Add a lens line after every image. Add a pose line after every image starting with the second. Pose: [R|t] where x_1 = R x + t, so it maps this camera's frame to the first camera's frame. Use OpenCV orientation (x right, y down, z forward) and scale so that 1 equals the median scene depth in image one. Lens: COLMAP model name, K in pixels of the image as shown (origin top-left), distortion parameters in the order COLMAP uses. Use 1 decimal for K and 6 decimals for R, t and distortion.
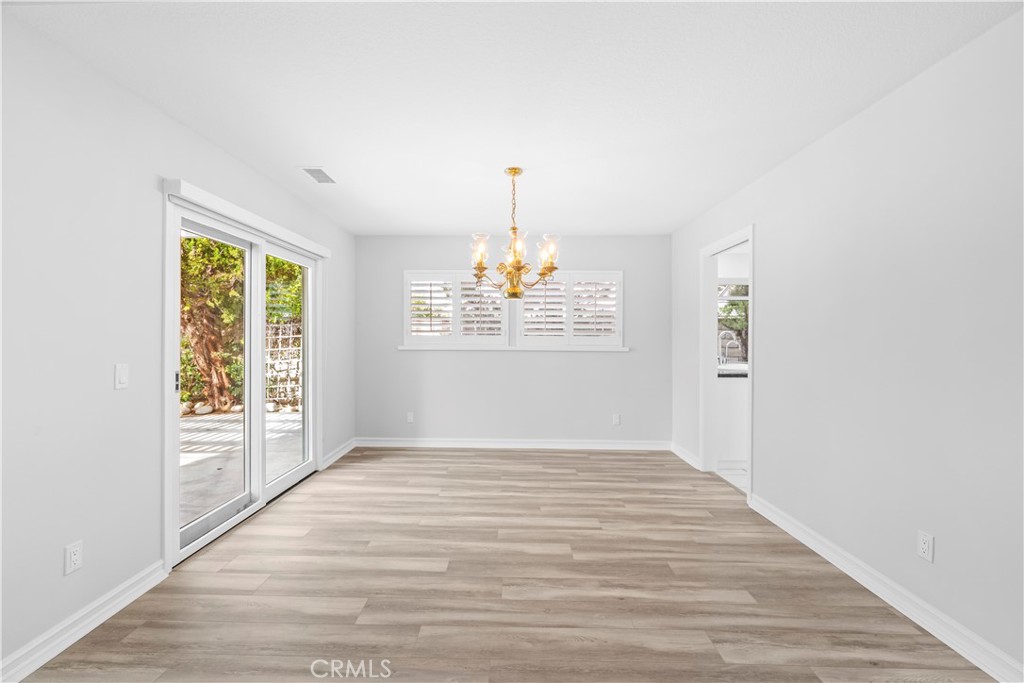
lens RADIAL K [[453.0, 0, 510.9], [0, 453.0, 336.2], [0, 0, 1]] dist [-0.003216, -0.000161]
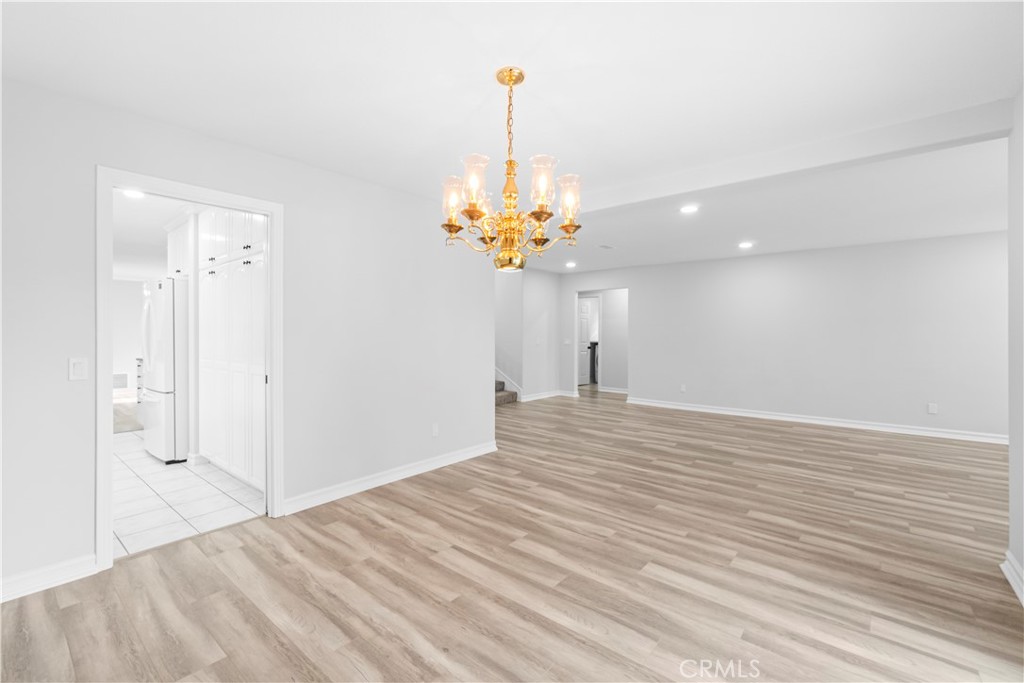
lens RADIAL K [[453.0, 0, 510.9], [0, 453.0, 336.2], [0, 0, 1]] dist [-0.003216, -0.000161]
pose [[-0.781158, -0.005945, 0.624306, -0.476391], [-0.003094, 0.999979, 0.005650, 0.018355], [-0.624326, 0.002482, -0.781160, 1.788378]]
